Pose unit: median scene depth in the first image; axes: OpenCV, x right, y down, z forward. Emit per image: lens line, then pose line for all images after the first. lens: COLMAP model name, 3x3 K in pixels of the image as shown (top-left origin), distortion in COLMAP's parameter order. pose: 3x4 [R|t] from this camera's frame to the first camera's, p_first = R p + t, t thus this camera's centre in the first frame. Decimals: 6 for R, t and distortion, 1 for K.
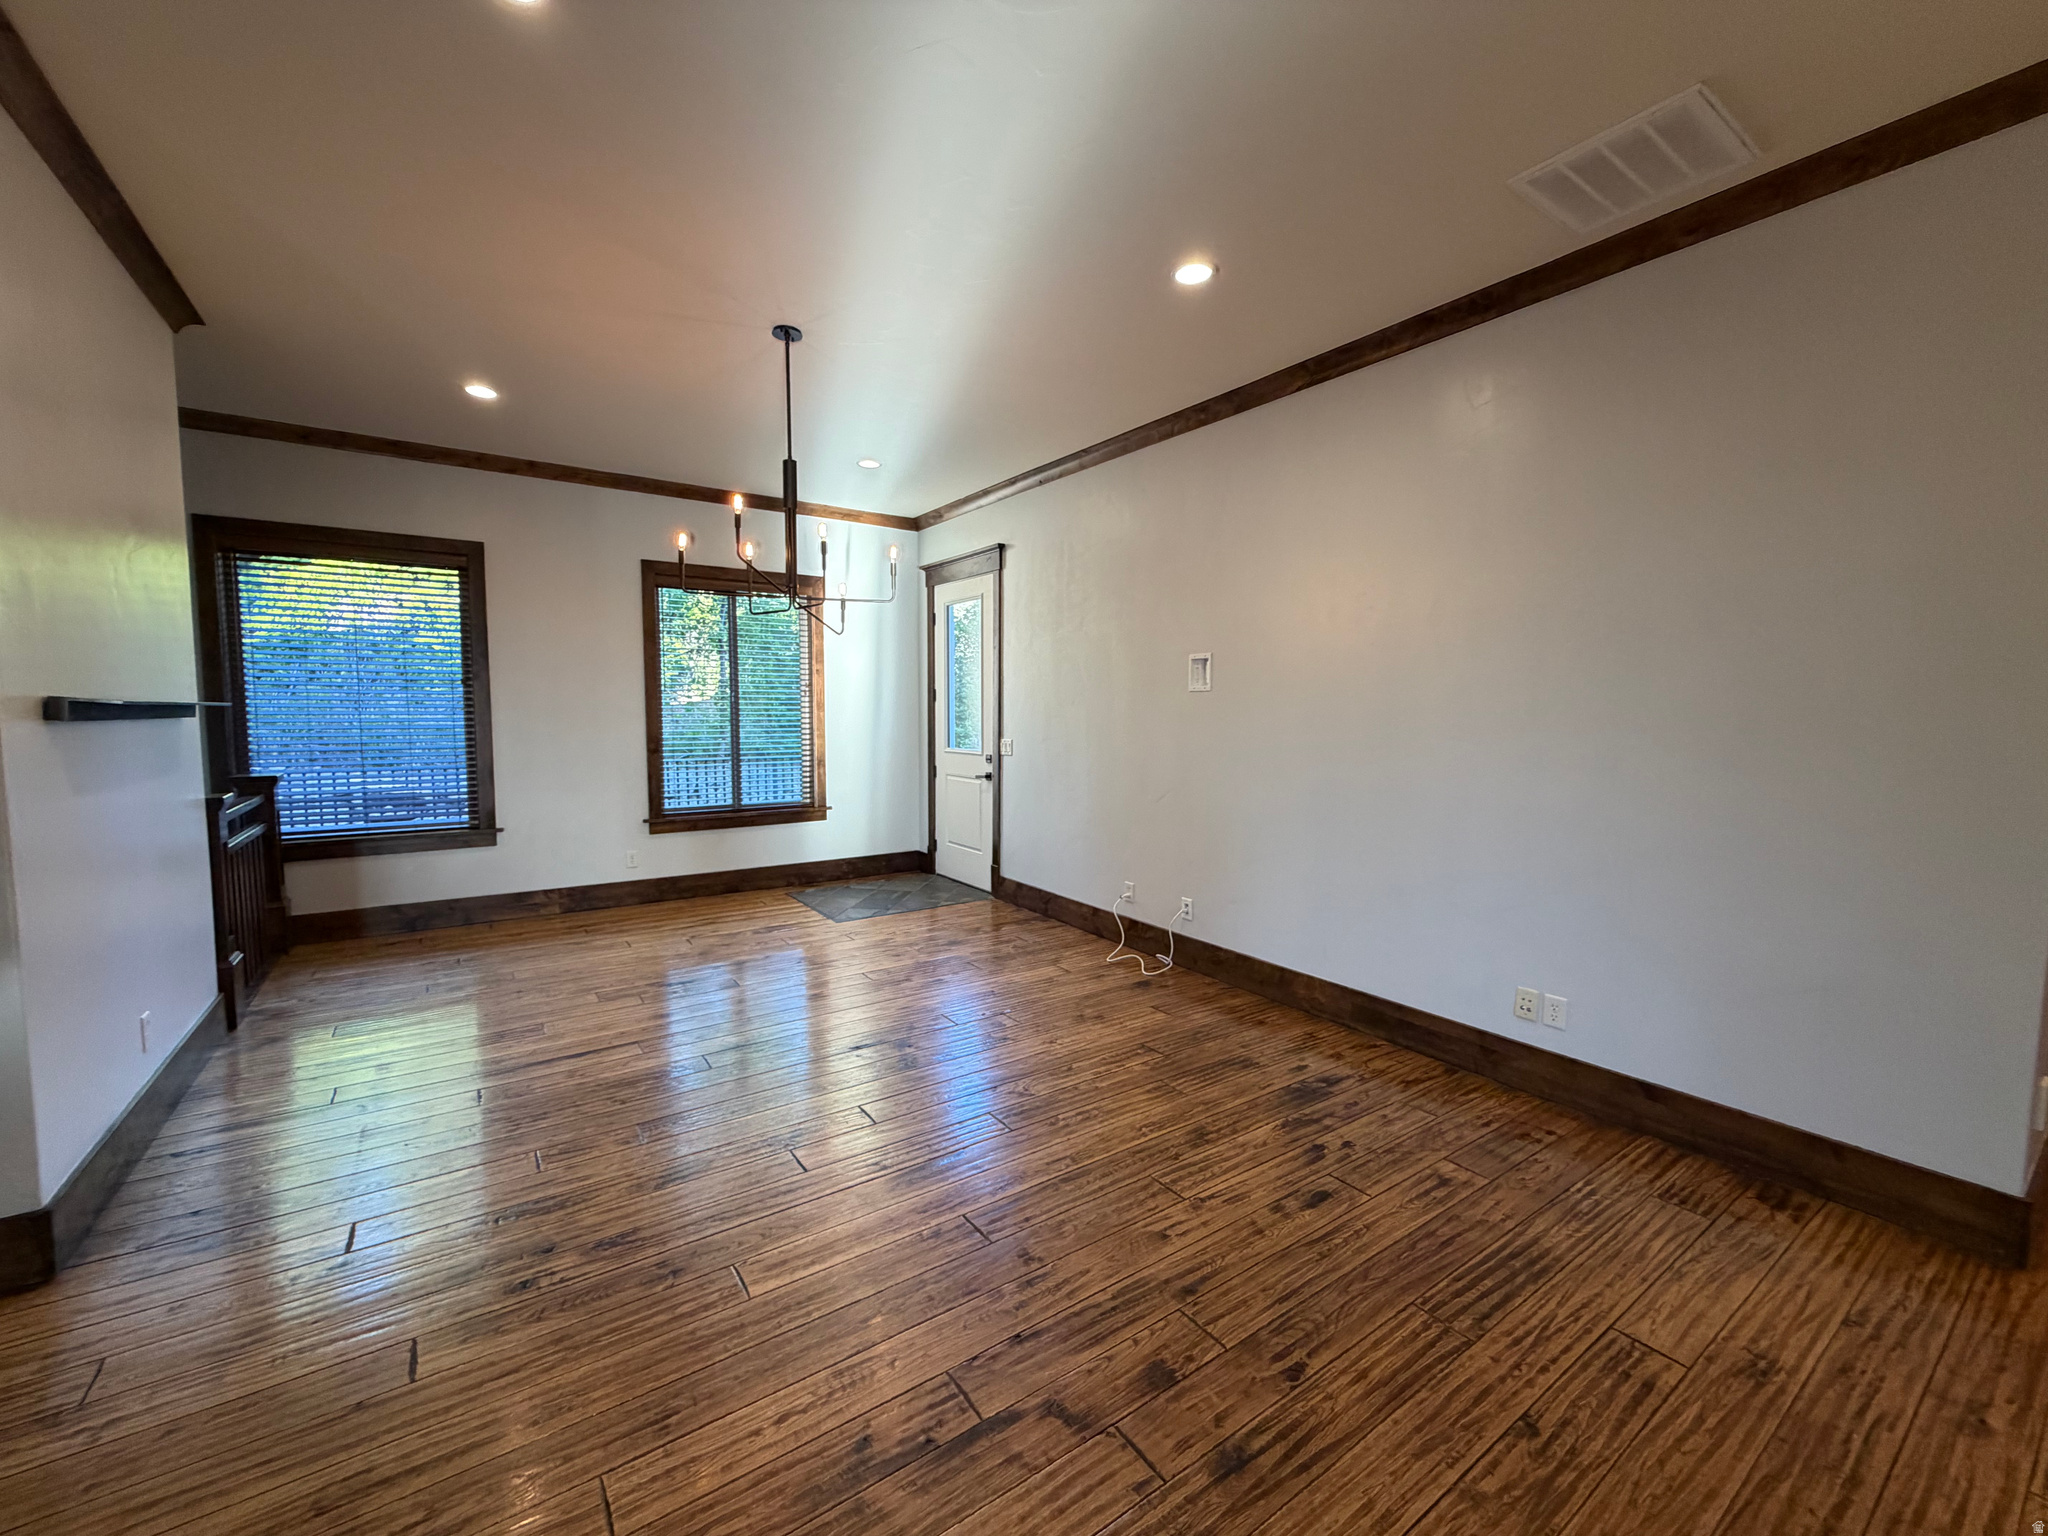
lens RADIAL K [[814.5, 0, 1019.7], [0, 814.5, 766.2], [0, 0, 1]] dist [-0.003486, 0.000491]
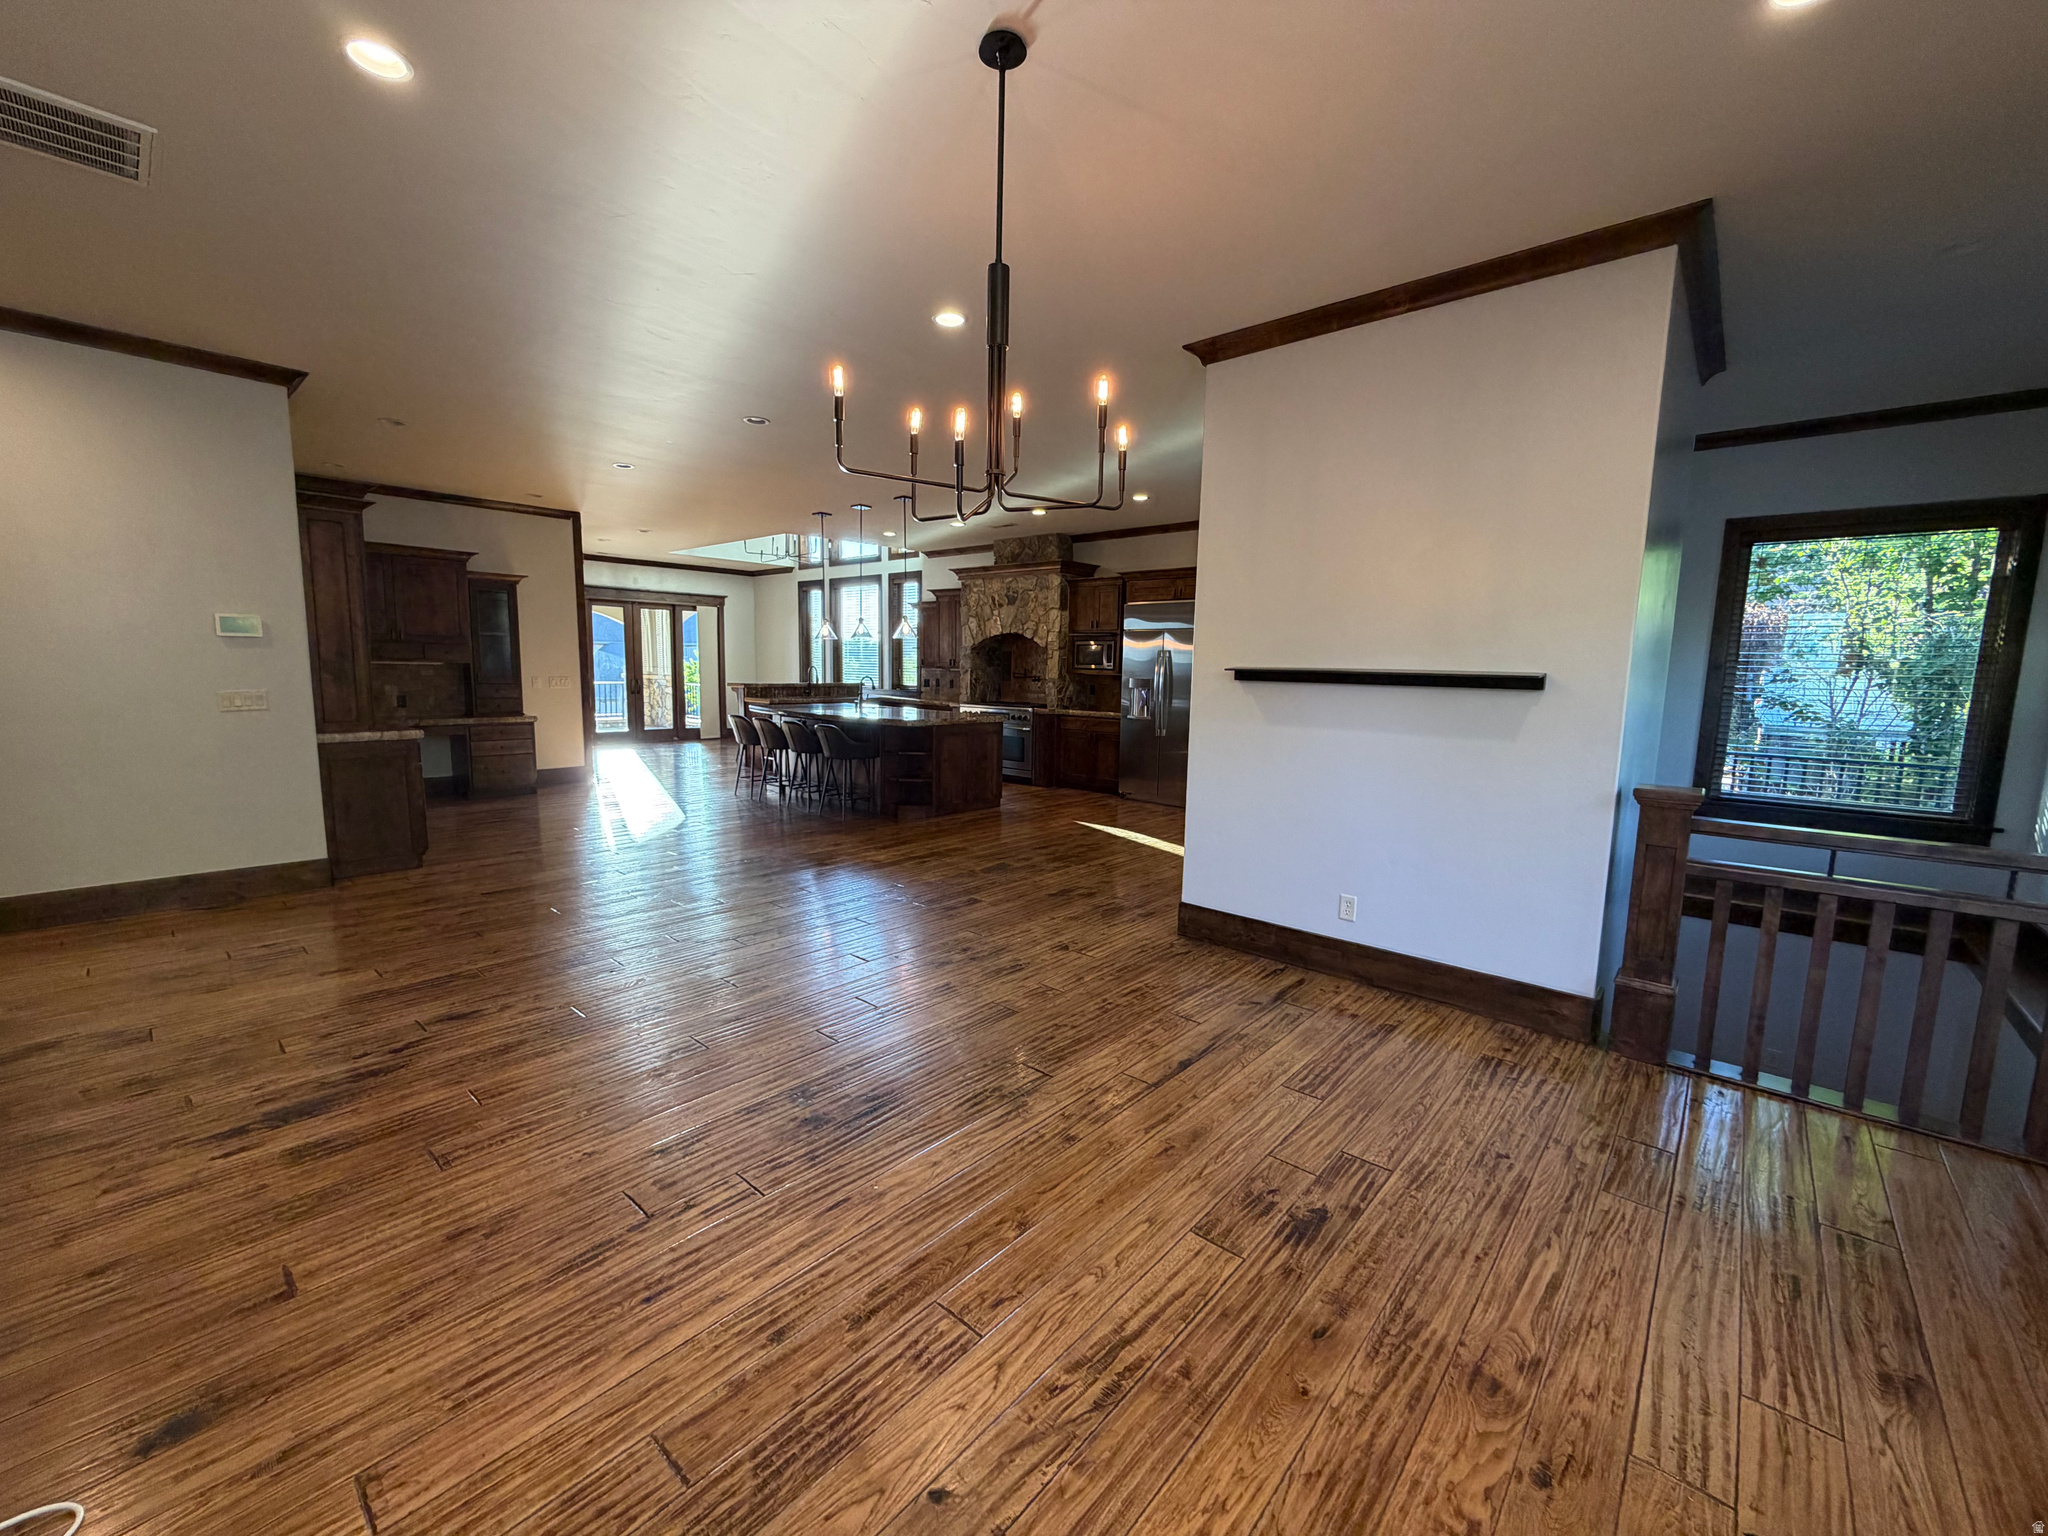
lens RADIAL K [[814.5, 0, 1019.7], [0, 814.5, 766.2], [0, 0, 1]] dist [-0.003486, 0.000491]
pose [[-0.971469, 0.004758, -0.237117, -0.157142], [-0.042050, 0.980503, 0.191953, -0.128626], [0.233407, 0.196447, -0.952329, 1.762876]]
